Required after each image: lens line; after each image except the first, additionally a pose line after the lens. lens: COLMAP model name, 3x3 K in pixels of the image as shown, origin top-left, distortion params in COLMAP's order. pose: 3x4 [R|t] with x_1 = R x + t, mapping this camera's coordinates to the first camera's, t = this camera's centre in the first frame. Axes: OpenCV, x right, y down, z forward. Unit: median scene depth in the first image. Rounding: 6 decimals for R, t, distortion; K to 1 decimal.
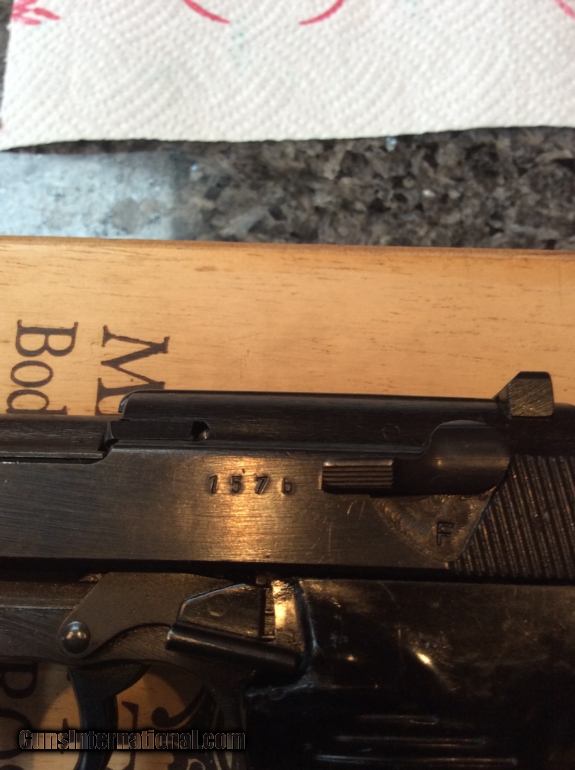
lens RADIAL K [[764.6, 0, 287.5], [0, 764.6, 385.0], [0, 0, 1]] dist [0.153736, -0.367895]
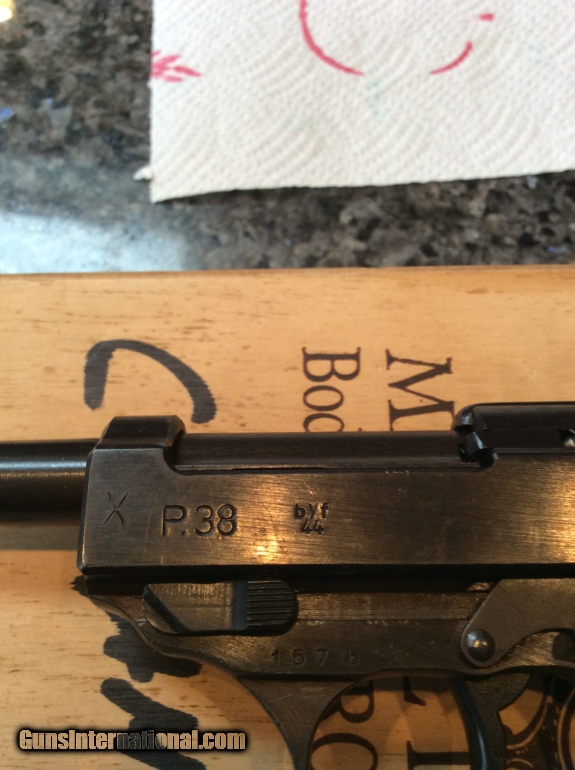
lens RADIAL K [[764.6, 0, 287.5], [0, 764.6, 385.0], [0, 0, 1]] dist [0.153736, -0.367895]
pose [[0.999365, -0.035017, 0.006604, -0.211468], [0.035405, 0.996738, -0.072525, 0.022196], [-0.004043, 0.072713, 0.997345, -0.008654]]
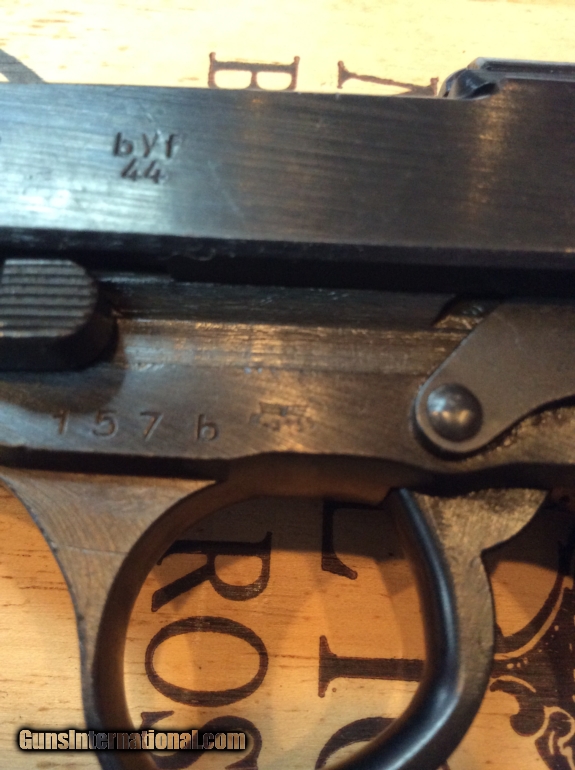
lens RADIAL K [[774.4, 0, 287.5], [0, 774.4, 385.0], [0, 0, 1]] dist [-0.005144, -0.015813]
pose [[0.999575, 0.023808, 0.016850, -0.160465], [-0.022218, 0.995784, -0.088996, 0.145920], [-0.018898, 0.088584, 0.995889, 0.202625]]
